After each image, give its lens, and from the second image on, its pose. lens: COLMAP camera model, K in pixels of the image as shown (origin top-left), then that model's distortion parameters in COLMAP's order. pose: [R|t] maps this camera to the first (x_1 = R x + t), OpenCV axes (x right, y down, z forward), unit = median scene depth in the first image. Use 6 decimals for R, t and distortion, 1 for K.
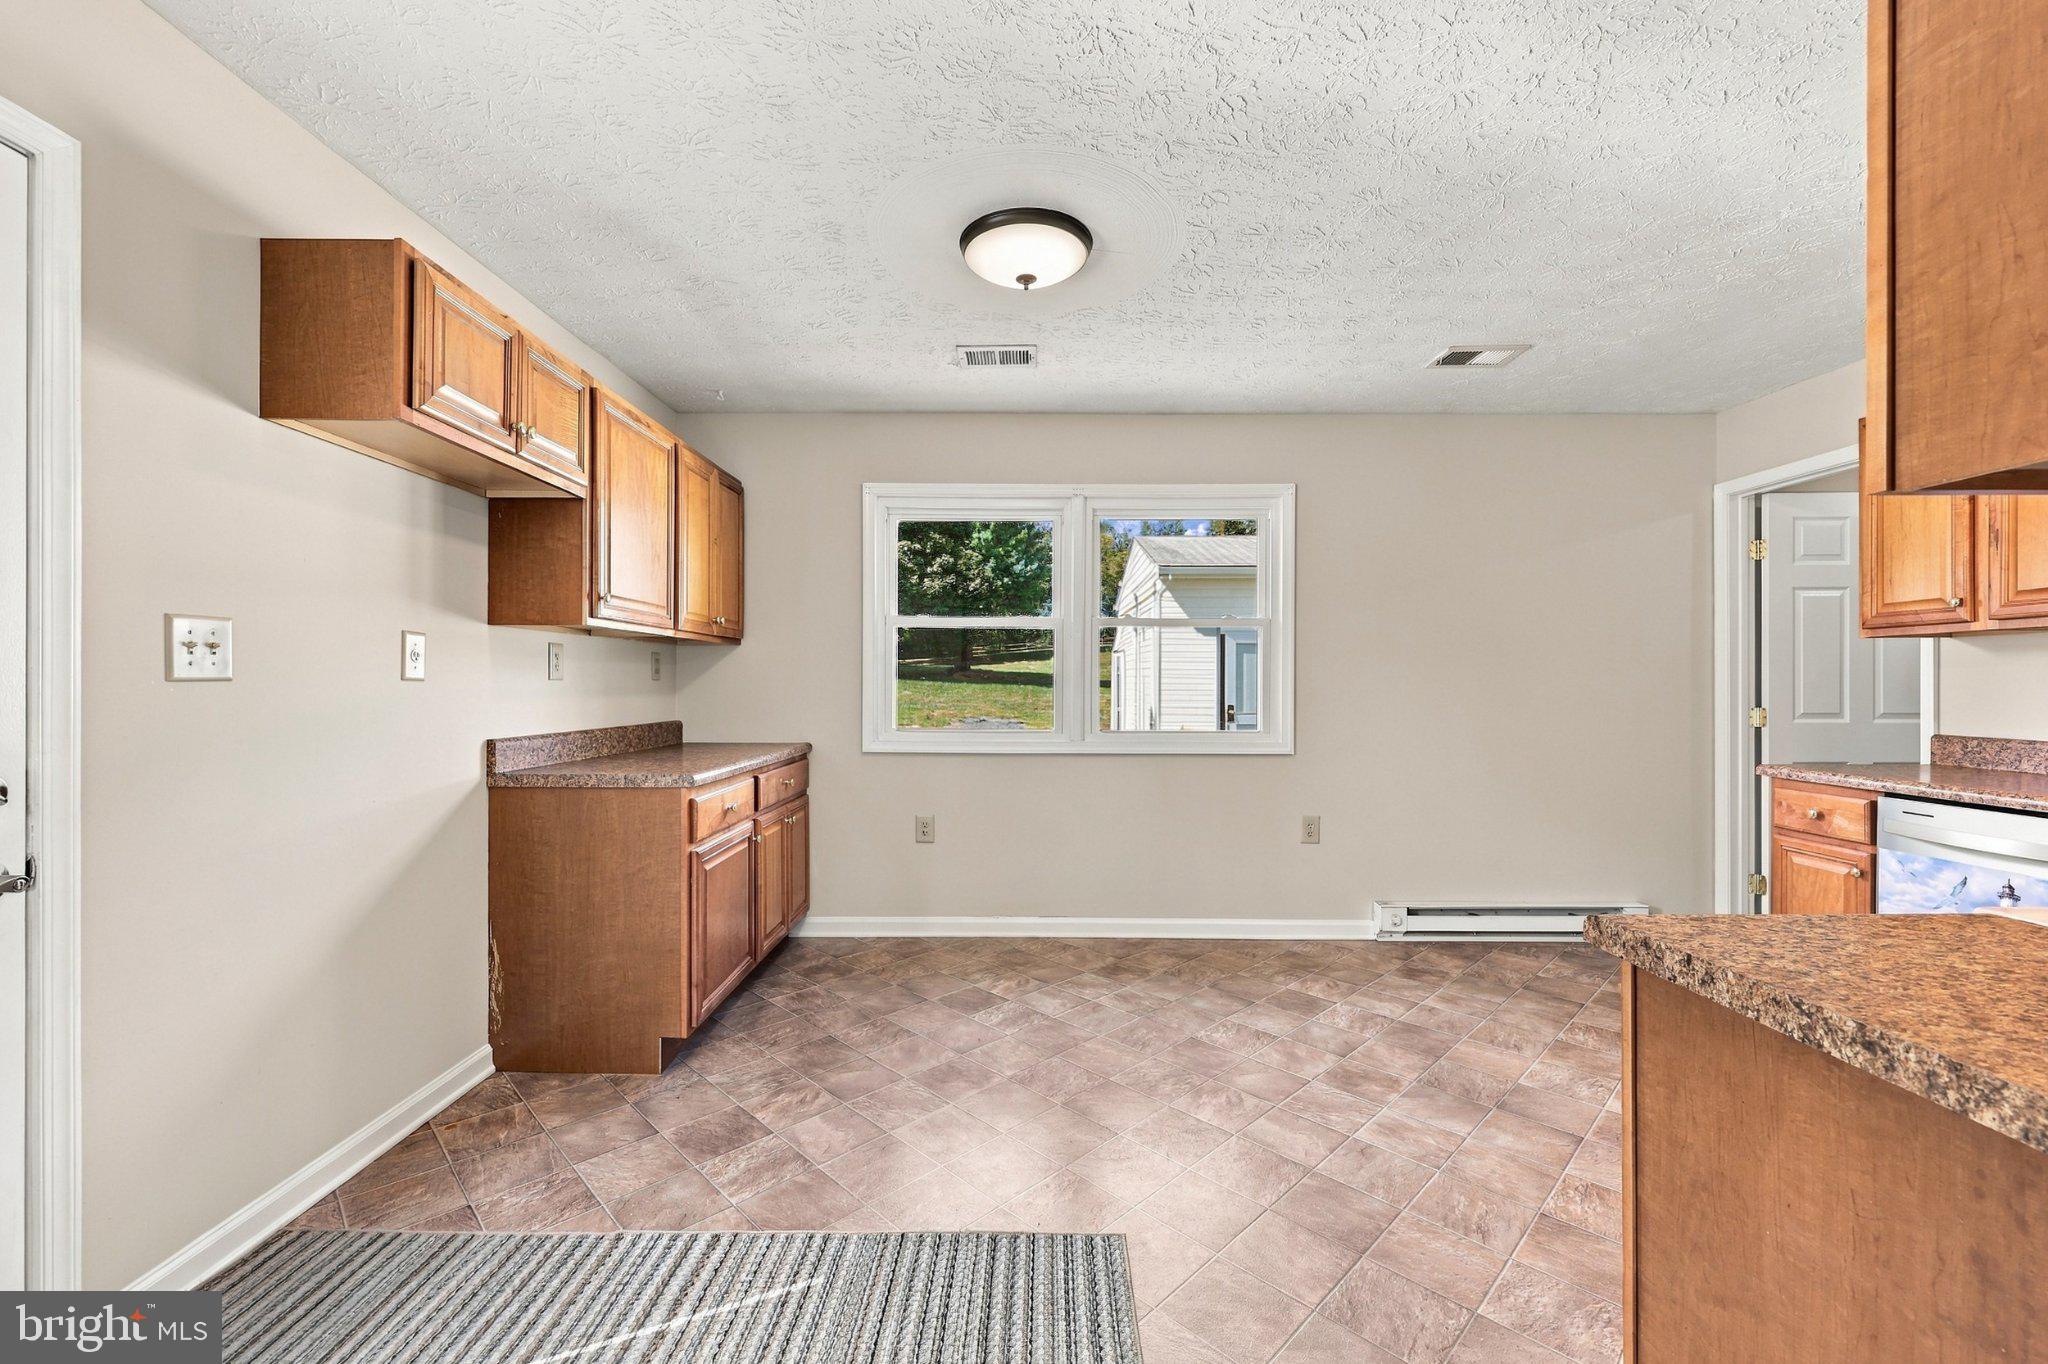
lens RADIAL K [[827.5, 0, 1027.6], [0, 827.5, 684.1], [0, 0, 1]] dist [0.001066, 0.000307]
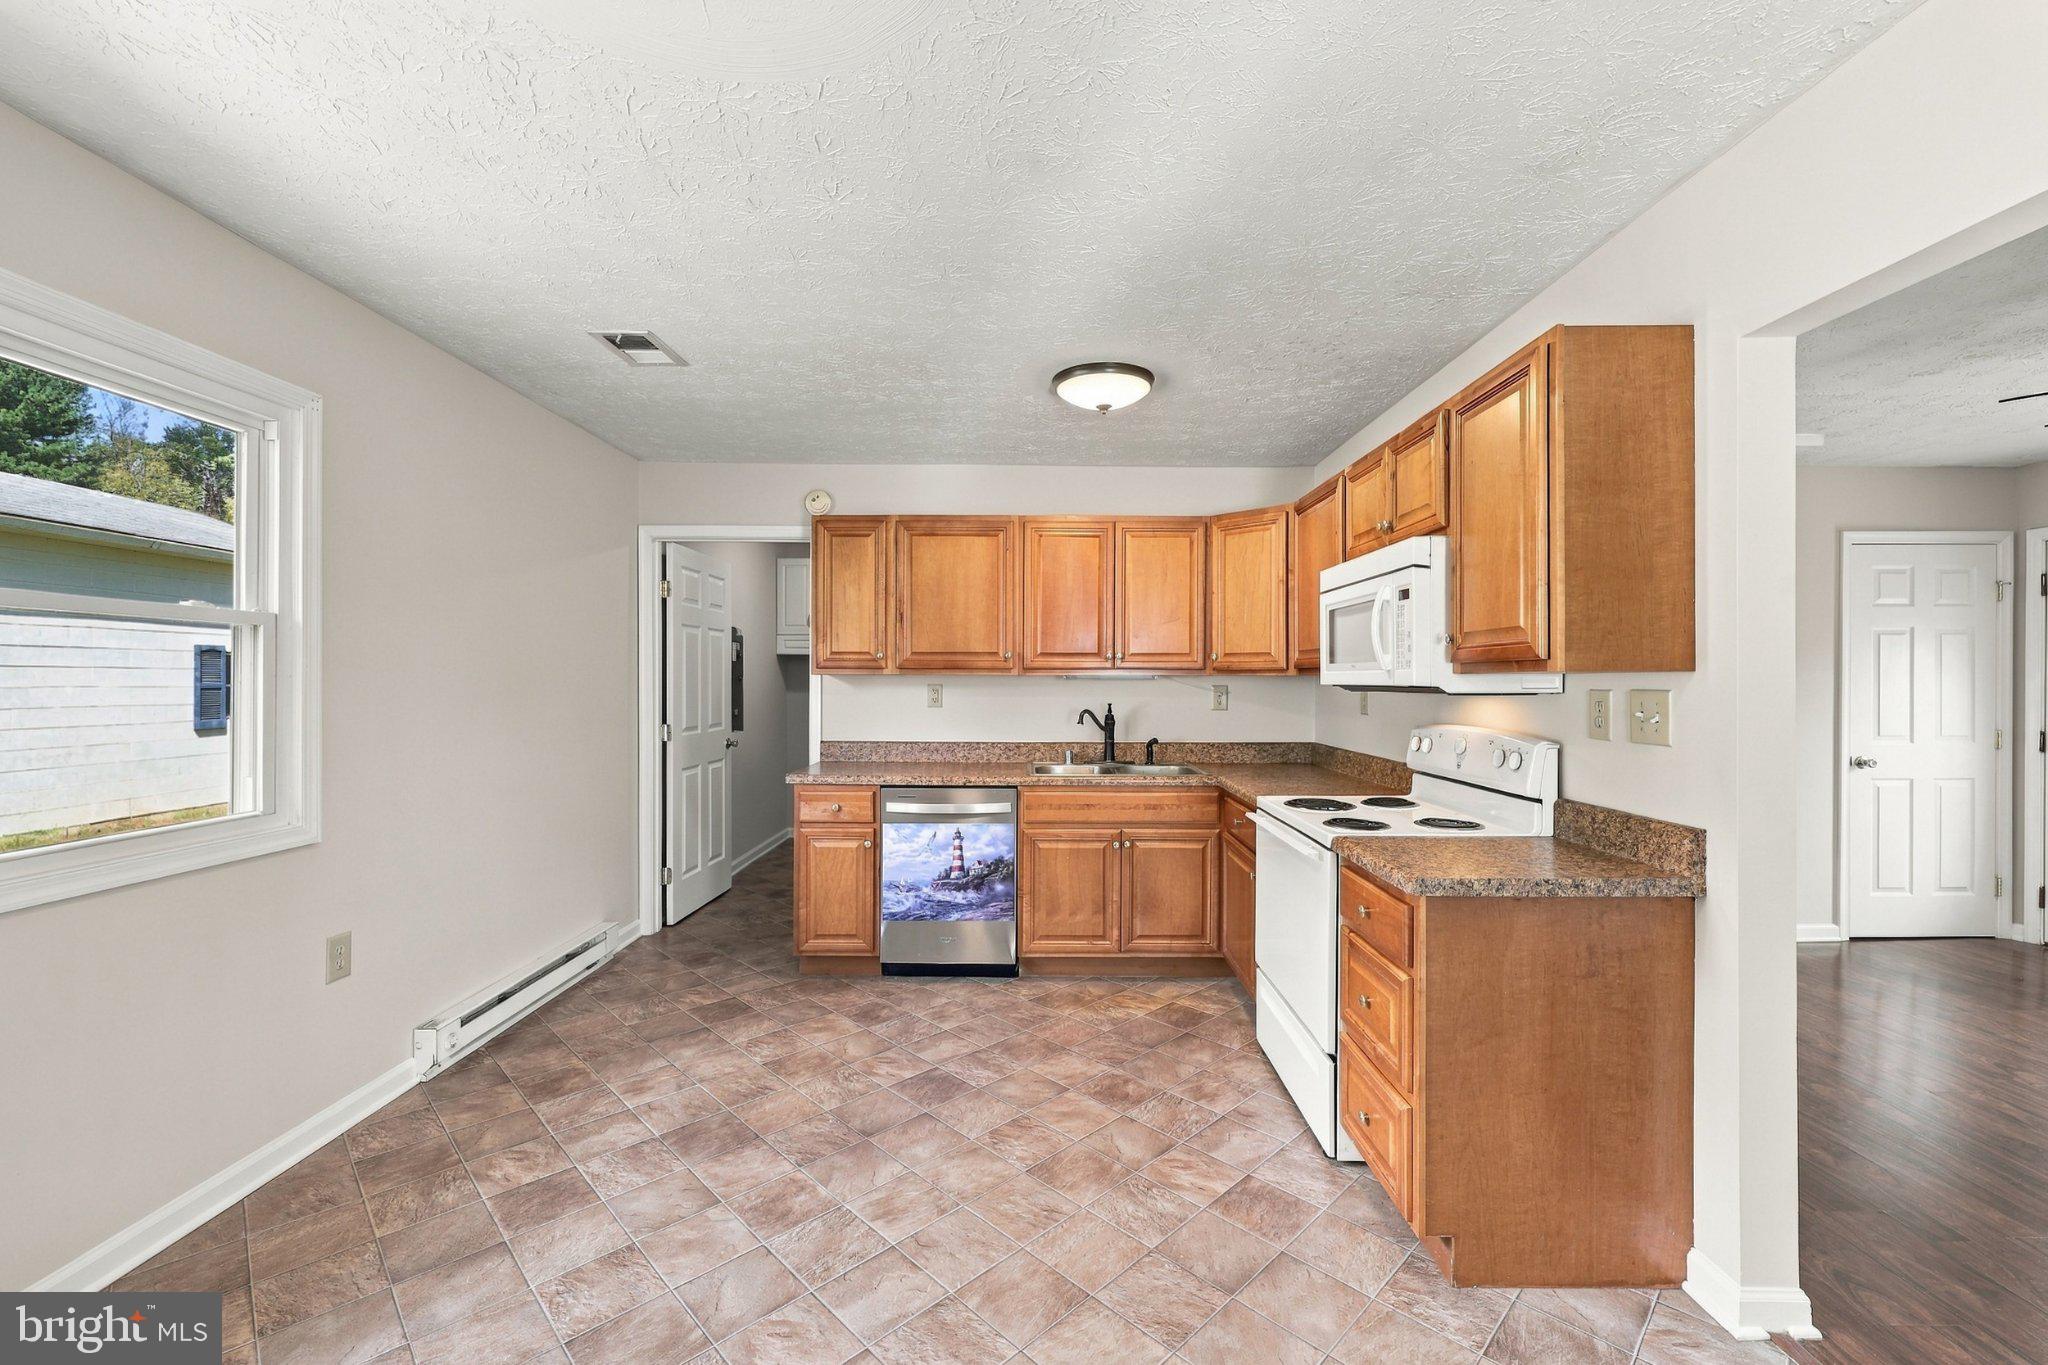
lens RADIAL K [[839.6, 0, 1024.0], [0, 839.6, 682.5], [0, 0, 1]] dist [-0.000954, 0.000140]
pose [[0.004843, -0.002422, 0.999985, -0.399707], [-0.005397, 0.999982, 0.002449, -0.049644], [-0.999974, -0.005409, 0.004829, 0.667178]]
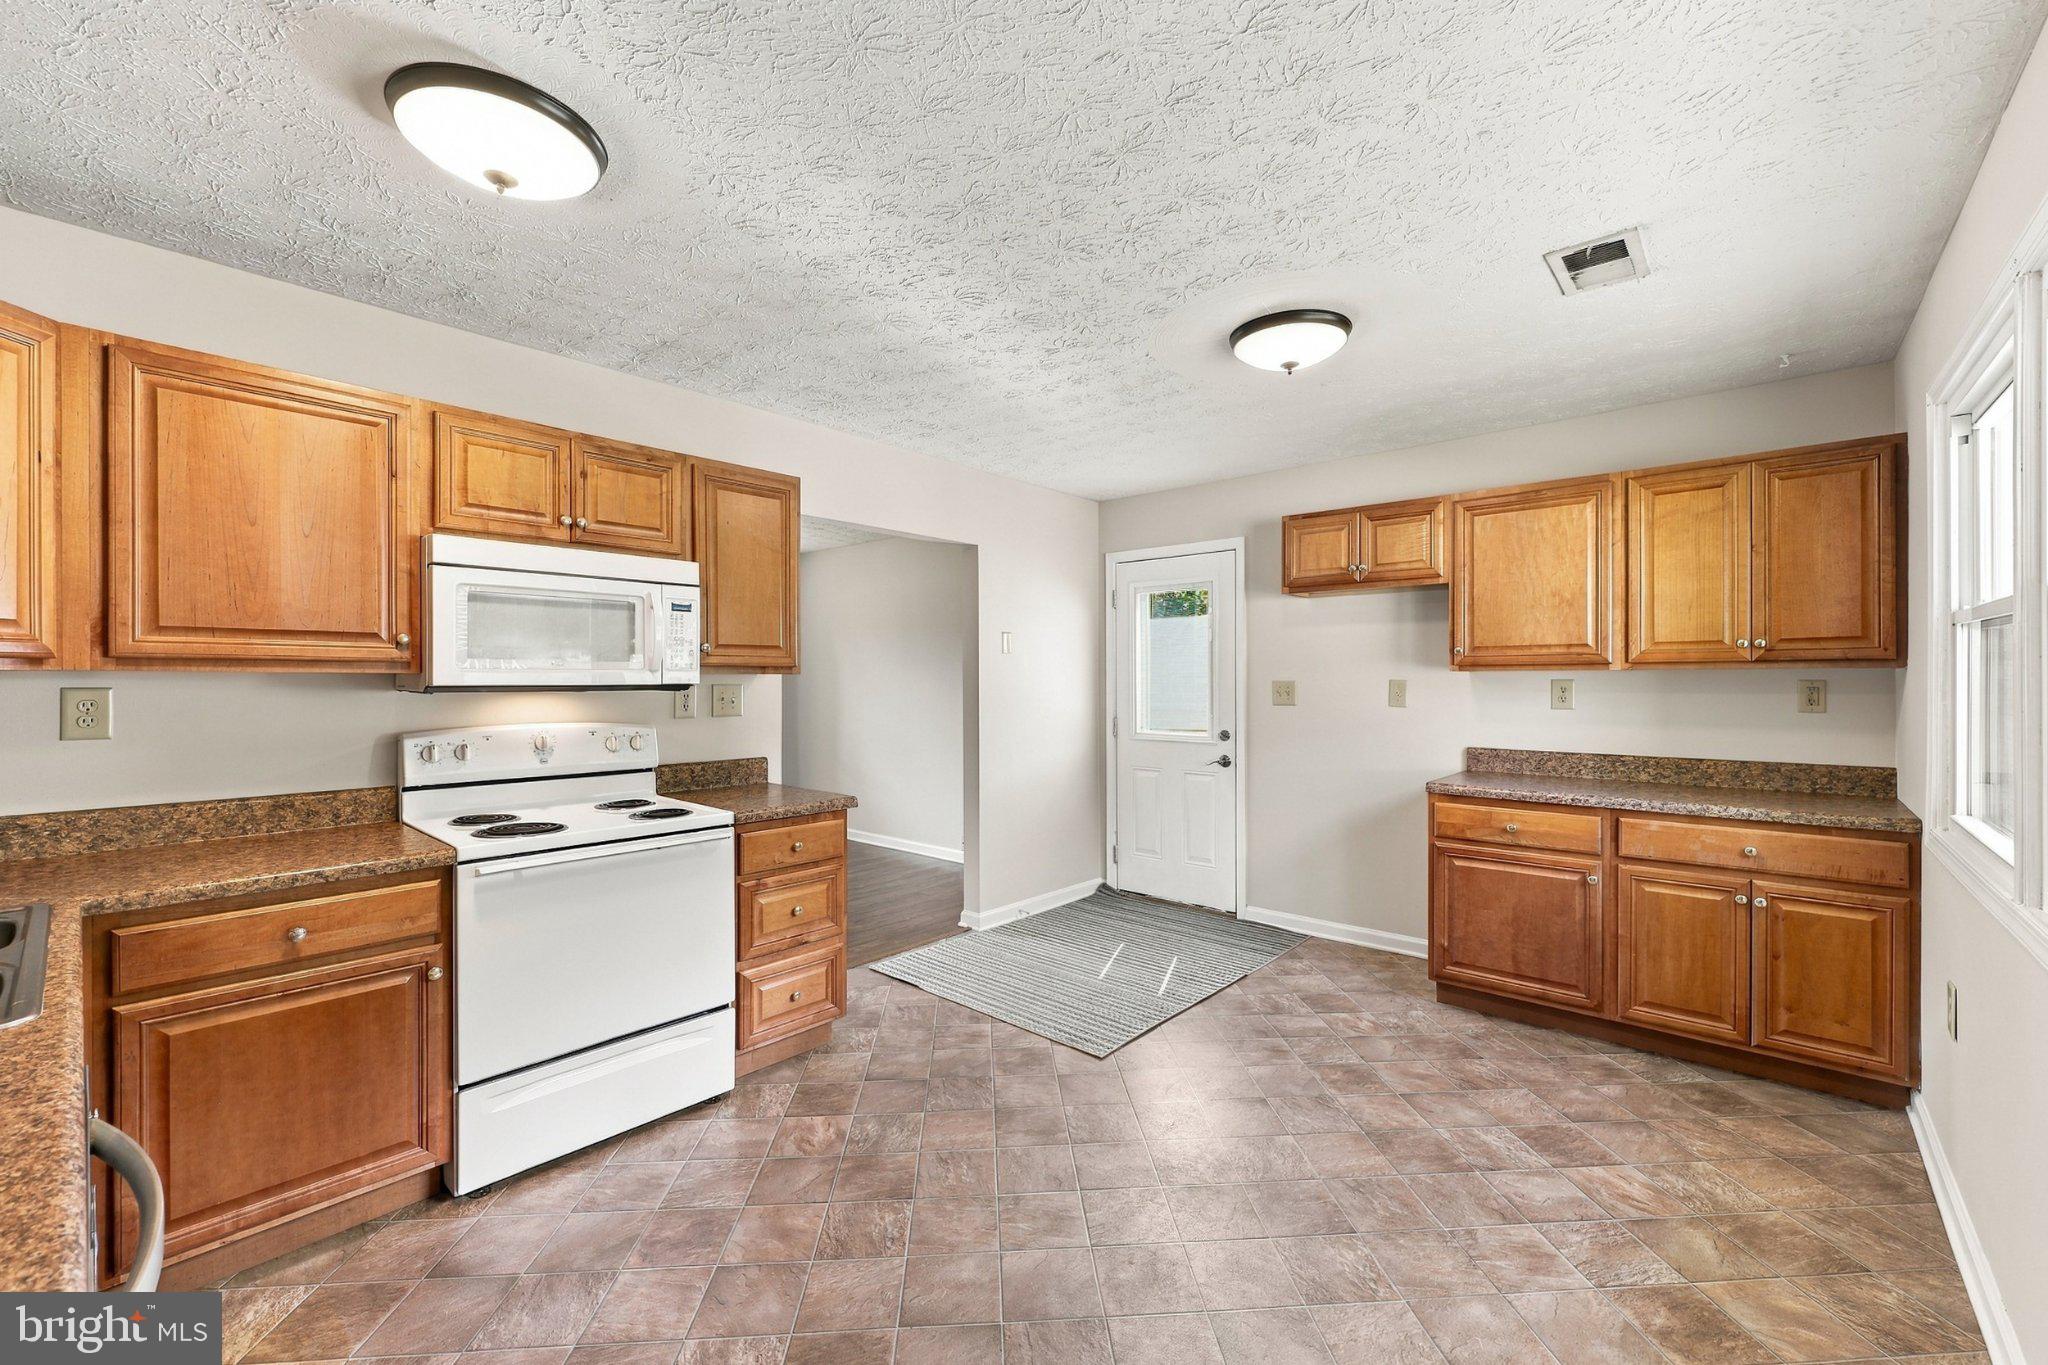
lens RADIAL K [[827.5, 0, 1027.6], [0, 827.5, 684.6], [0, 0, 1]] dist [0.001066, 0.000307]
pose [[-0.658283, 0.005117, -0.752753, 0.915781], [0.001527, 0.999984, 0.005462, -0.051382], [0.752769, 0.002446, -0.658280, 1.247992]]
